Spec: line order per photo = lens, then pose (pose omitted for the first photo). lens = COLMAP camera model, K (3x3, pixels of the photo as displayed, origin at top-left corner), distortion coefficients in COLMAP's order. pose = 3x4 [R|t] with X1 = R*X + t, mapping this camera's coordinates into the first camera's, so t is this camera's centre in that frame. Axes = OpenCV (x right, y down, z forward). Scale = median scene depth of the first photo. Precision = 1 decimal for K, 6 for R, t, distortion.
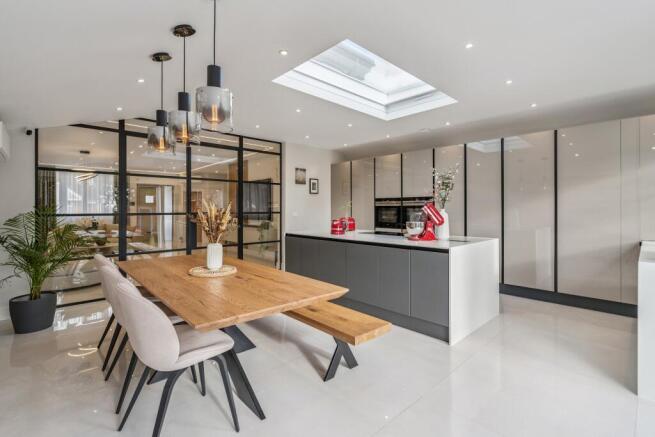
lens RADIAL K [[304.3, 0, 328.3], [0, 304.3, 214.2], [0, 0, 1]] dist [0.000752, 0.000063]
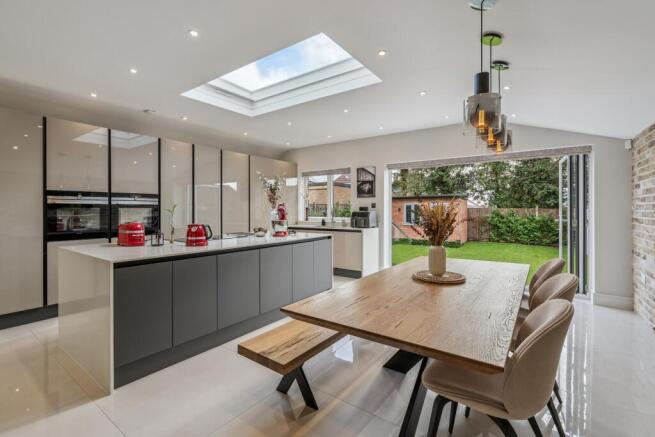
lens RADIAL K [[304.3, 0, 333.1], [0, 304.3, 209.1], [0, 0, 1]] dist [0.000752, 0.000063]
pose [[-0.215554, 0.000138, 0.976492, -0.541236], [0.007956, 0.999967, 0.001614, -0.013549], [-0.976460, 0.008117, -0.215548, 0.642286]]
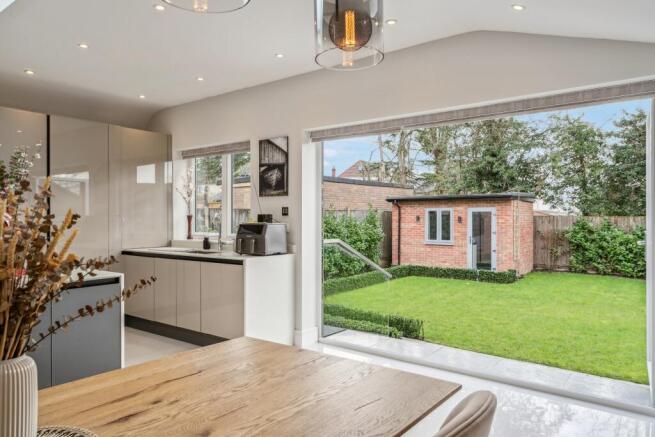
lens RADIAL K [[458.7, 0, 327.4], [0, 458.7, 218.0], [0, 0, 1]] dist [-0.002372, -0.001668]
pose [[-0.166915, -0.002440, 0.985968, -0.454023], [0.006522, 0.999972, 0.003578, -0.013888], [-0.985950, 0.007028, -0.166895, 0.493217]]
